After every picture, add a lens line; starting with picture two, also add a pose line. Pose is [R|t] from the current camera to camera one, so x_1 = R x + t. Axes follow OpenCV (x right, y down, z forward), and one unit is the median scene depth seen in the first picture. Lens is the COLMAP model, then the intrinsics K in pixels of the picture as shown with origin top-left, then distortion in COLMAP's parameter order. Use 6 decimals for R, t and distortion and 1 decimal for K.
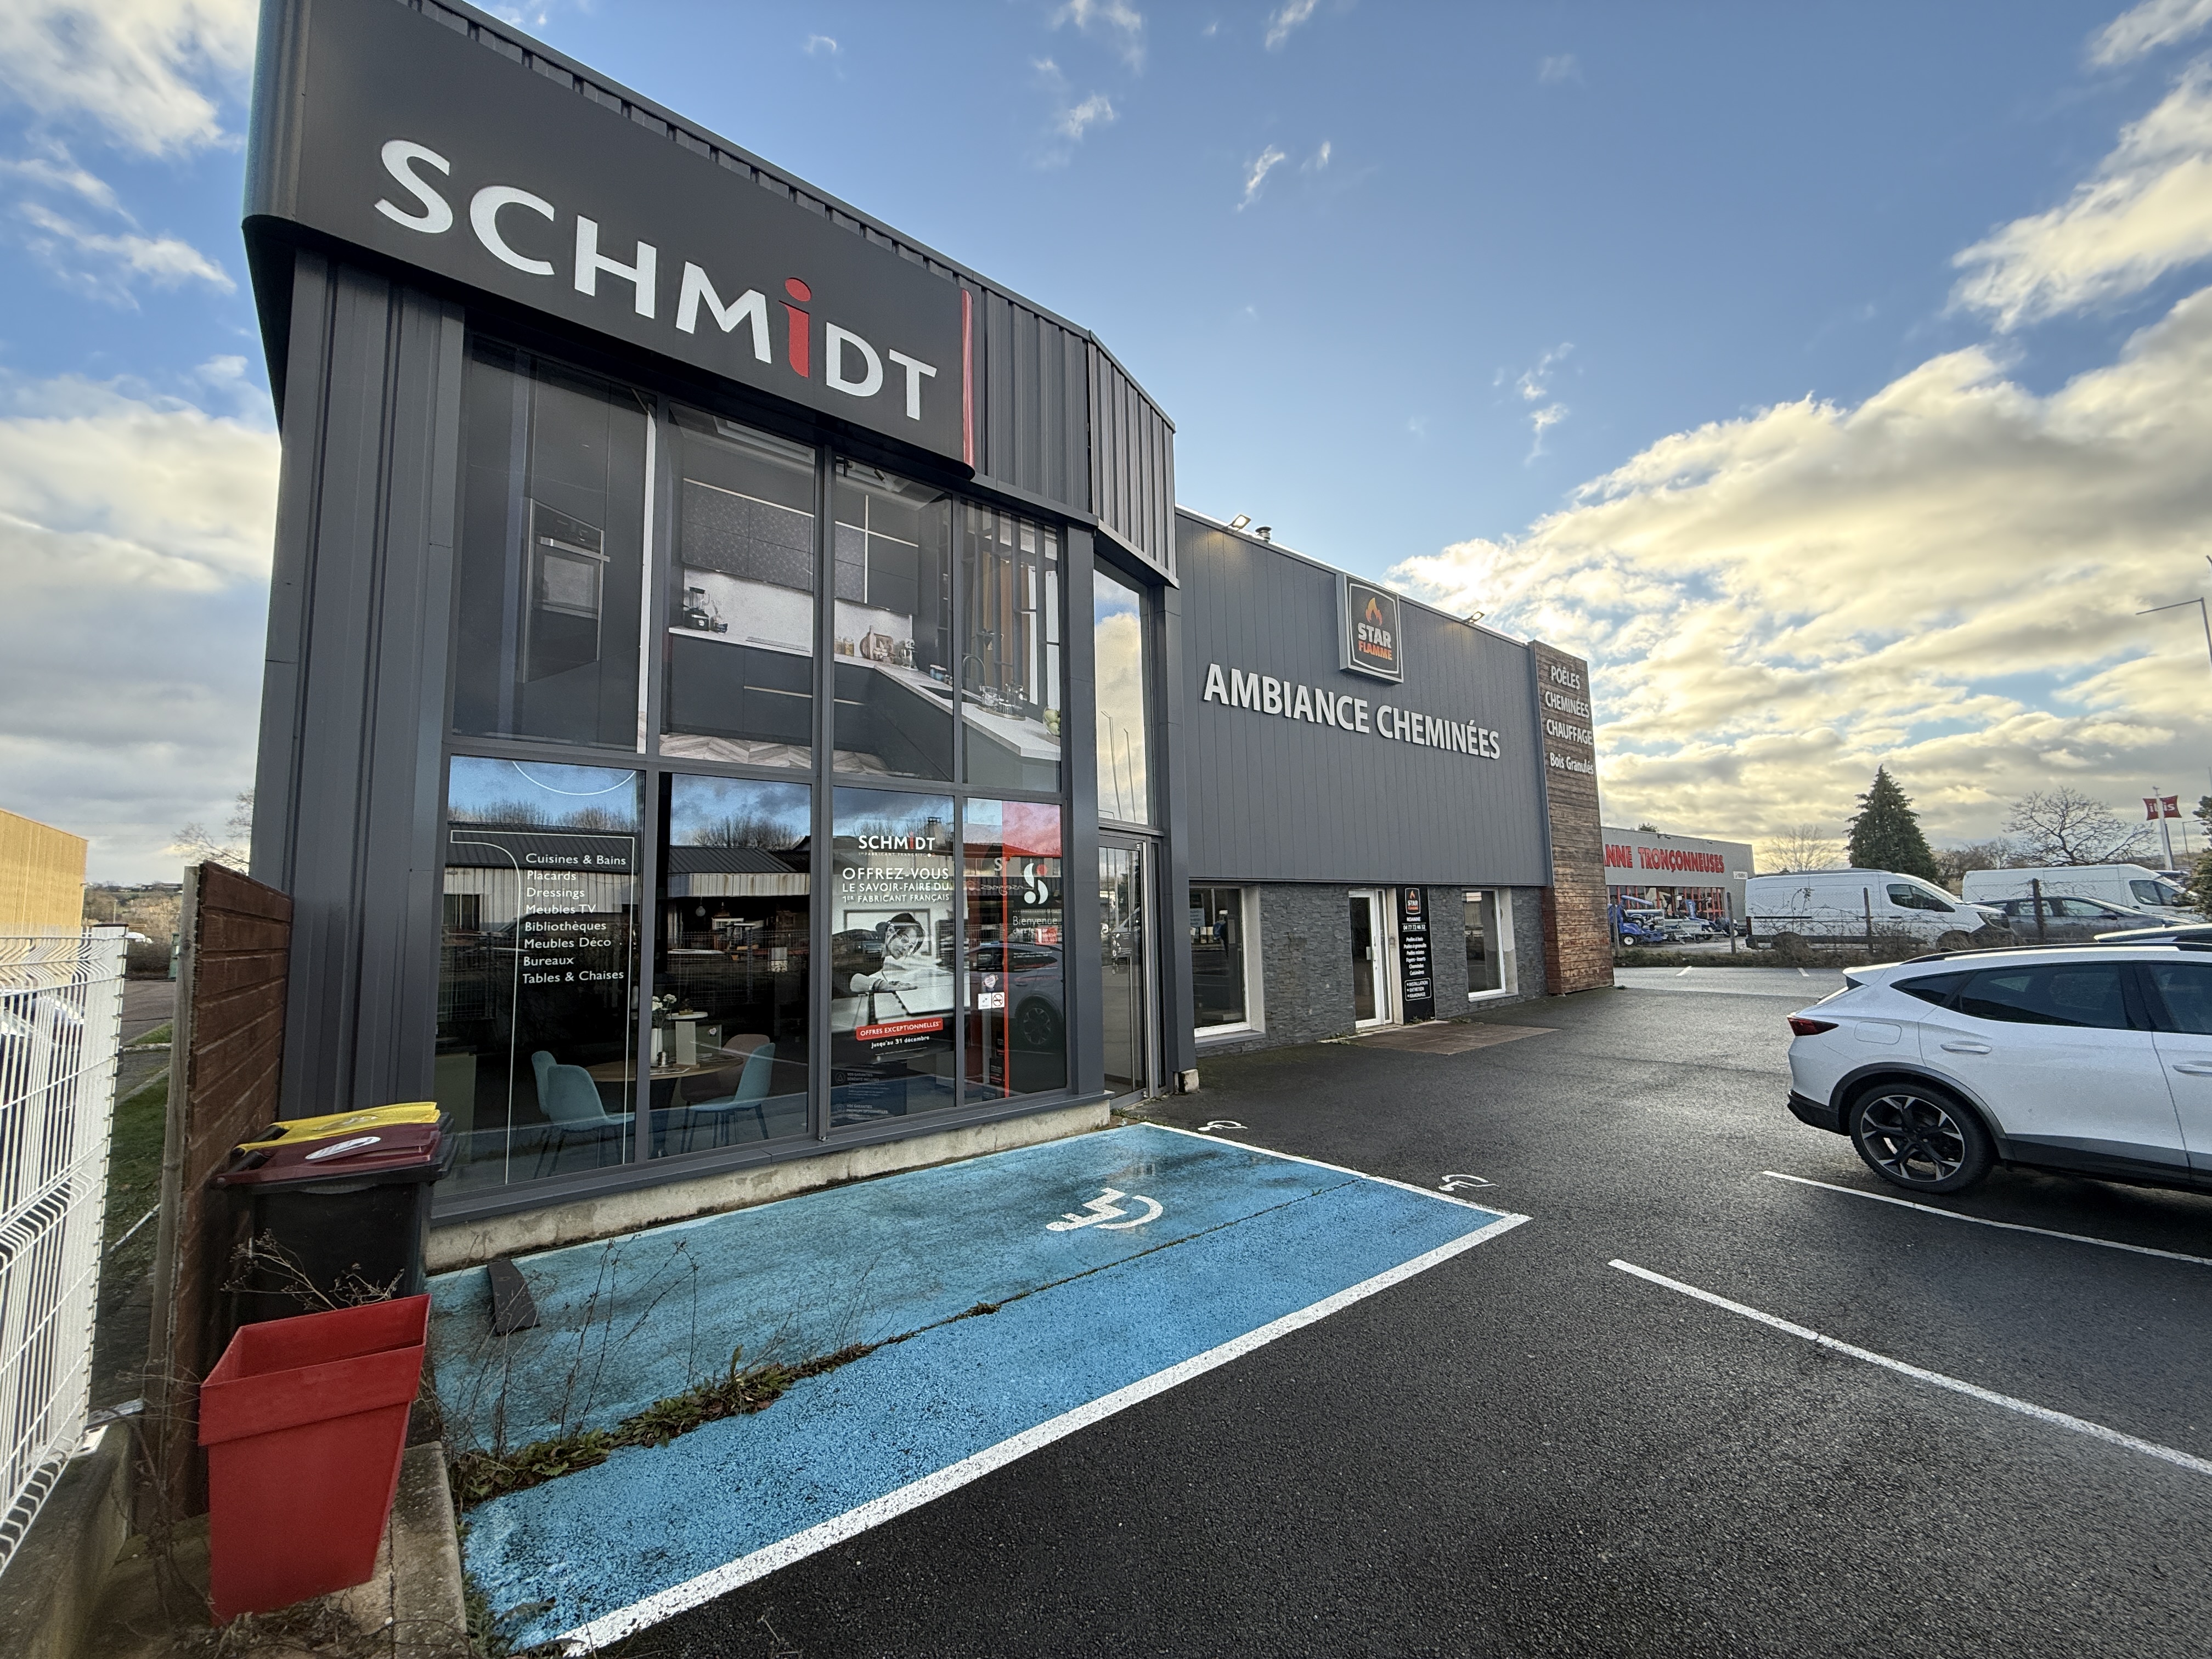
lens RADIAL K [[879.7, 0, 1109.2], [0, 879.7, 831.9], [0, 0, 1]] dist [0.000357, -0.001492]
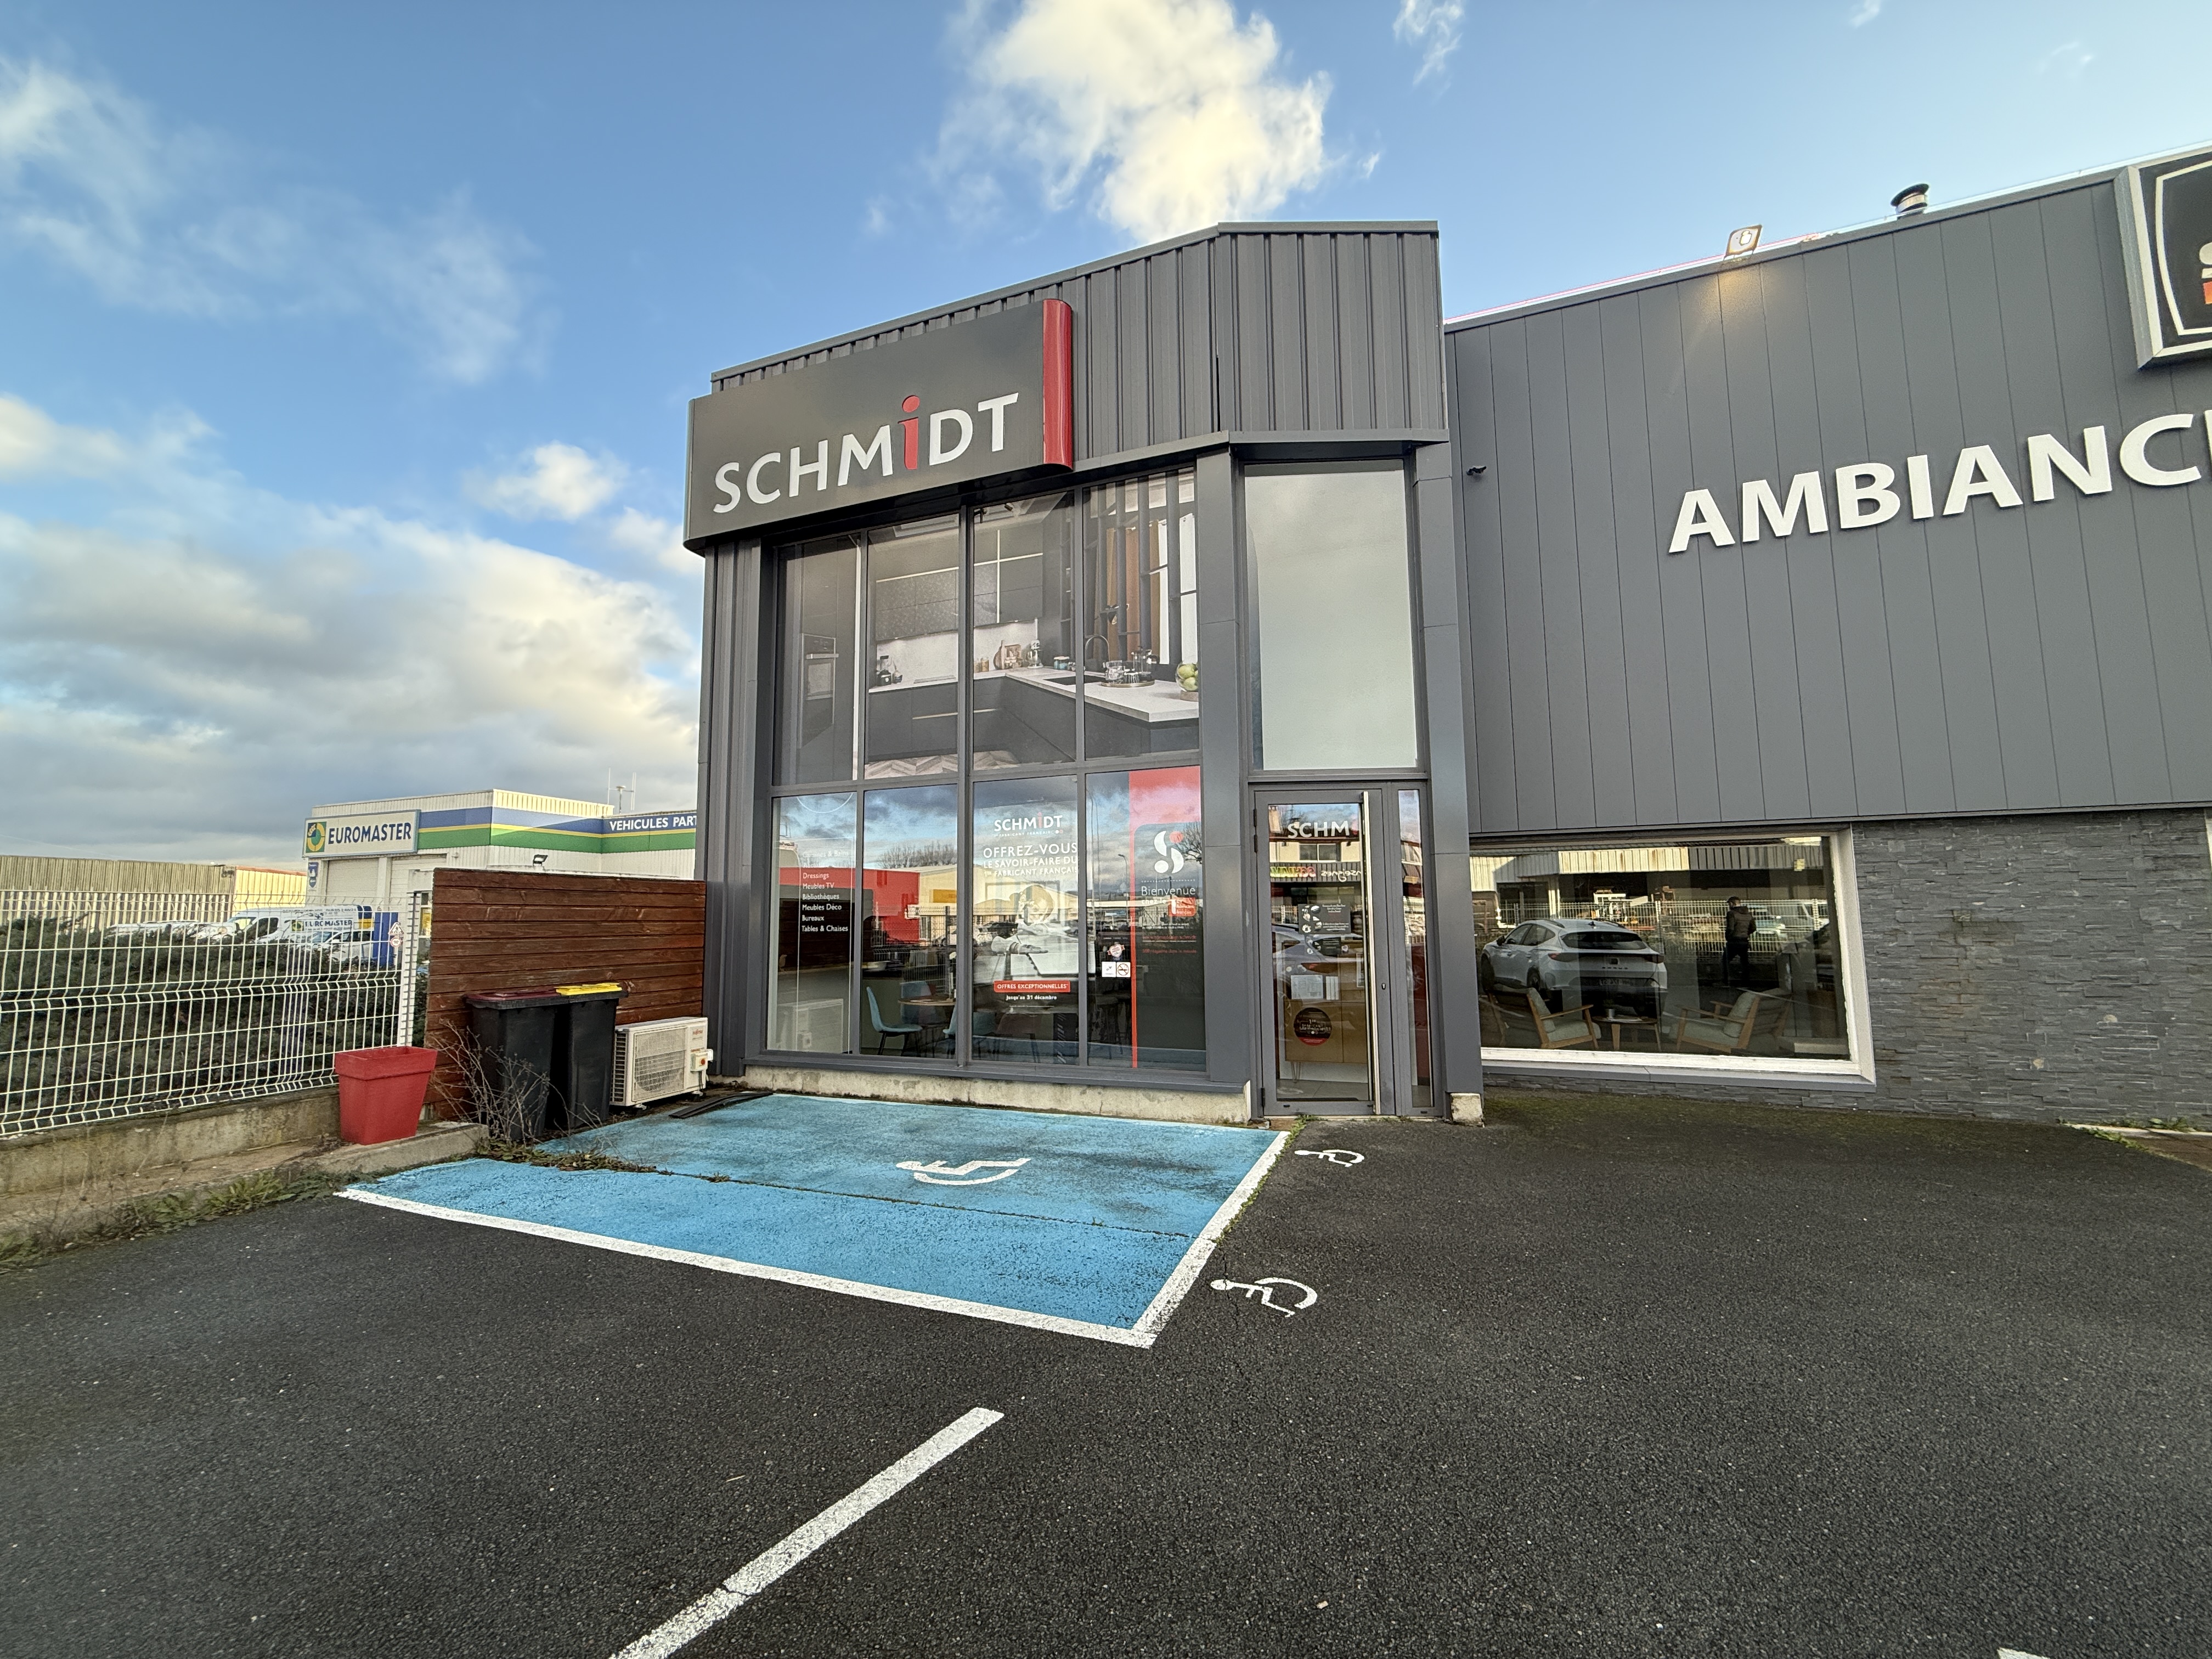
lens RADIAL K [[879.7, 0, 1108.2], [0, 879.7, 834.1], [0, 0, 1]] dist [0.000357, -0.001492]
pose [[0.491344, -0.069381, -0.868198, 0.806254], [0.089821, 0.995544, -0.028724, 0.069017], [0.866322, -0.063869, 0.495386, 0.533637]]
